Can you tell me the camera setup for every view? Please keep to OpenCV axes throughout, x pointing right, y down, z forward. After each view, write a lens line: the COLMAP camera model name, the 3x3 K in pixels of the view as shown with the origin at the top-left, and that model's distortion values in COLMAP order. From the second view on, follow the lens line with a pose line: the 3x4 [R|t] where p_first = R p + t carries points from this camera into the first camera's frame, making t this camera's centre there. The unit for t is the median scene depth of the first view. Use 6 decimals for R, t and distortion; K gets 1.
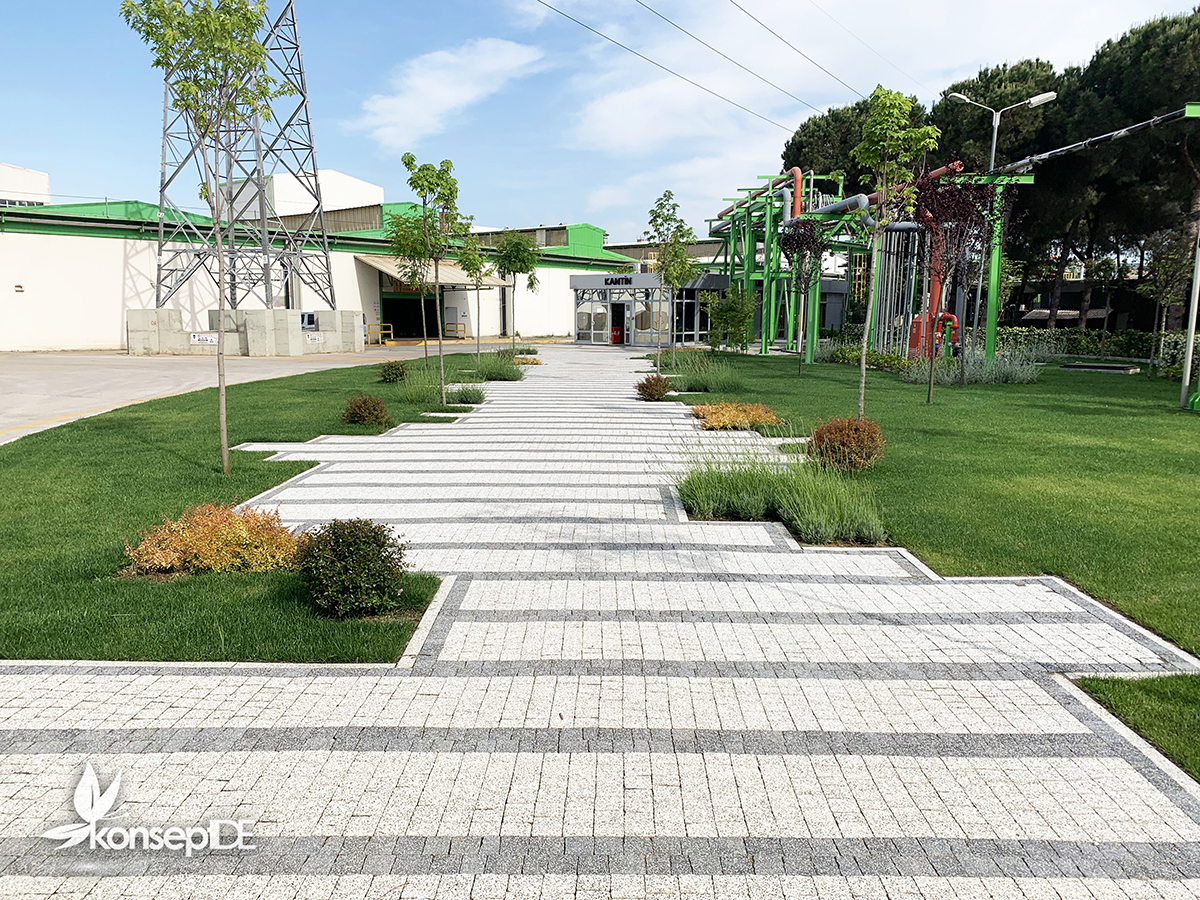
lens RADIAL K [[903.0, 0, 597.3], [0, 903.0, 452.8], [0, 0, 1]] dist [0.007513, 0.000354]
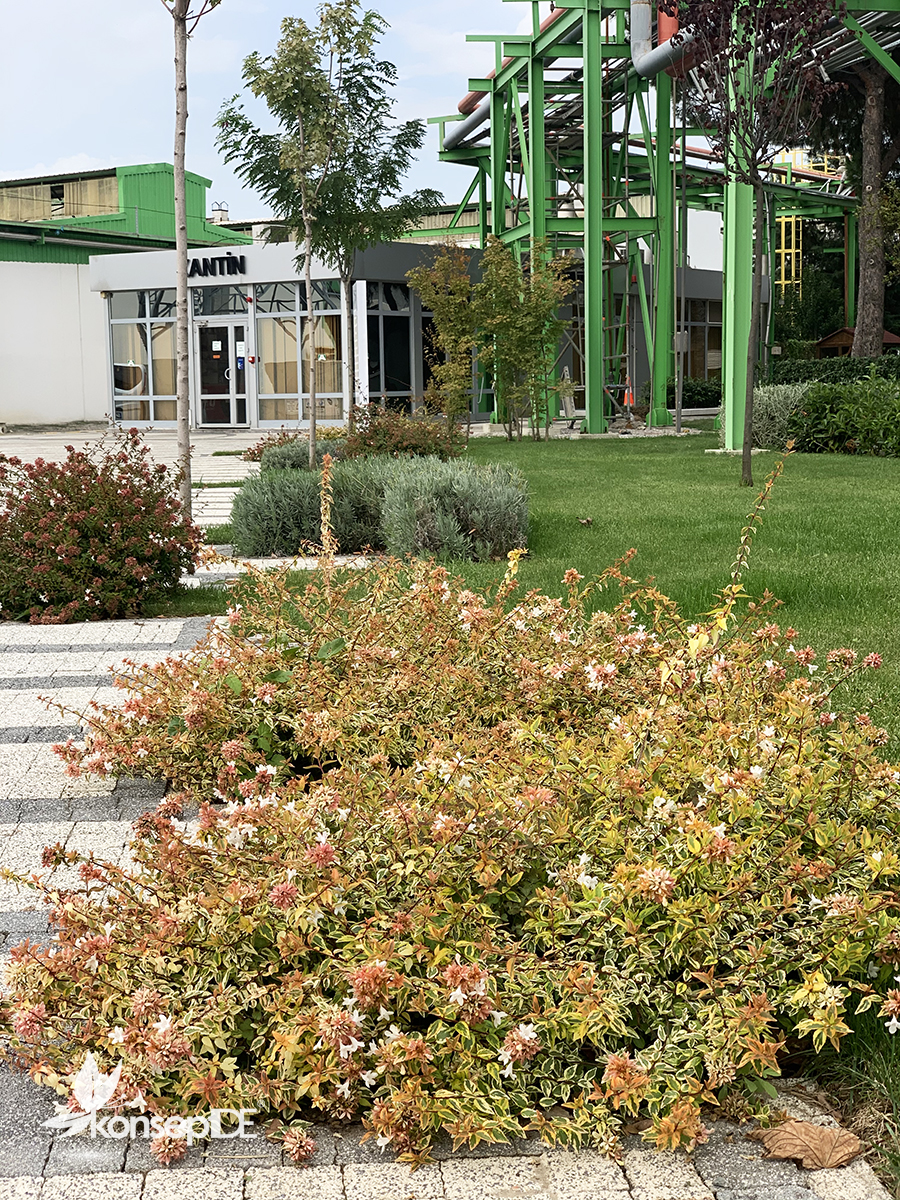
lens RADIAL K [[1836.7, 0, 446.4], [0, 1836.7, 602.1], [0, 0, 1]] dist [0.080858, 0.000000]
pose [[0.993783, -0.040247, 0.103802, 0.032399], [0.043660, 0.998571, -0.030820, -0.015040], [-0.102413, 0.035160, 0.994120, 0.185256]]
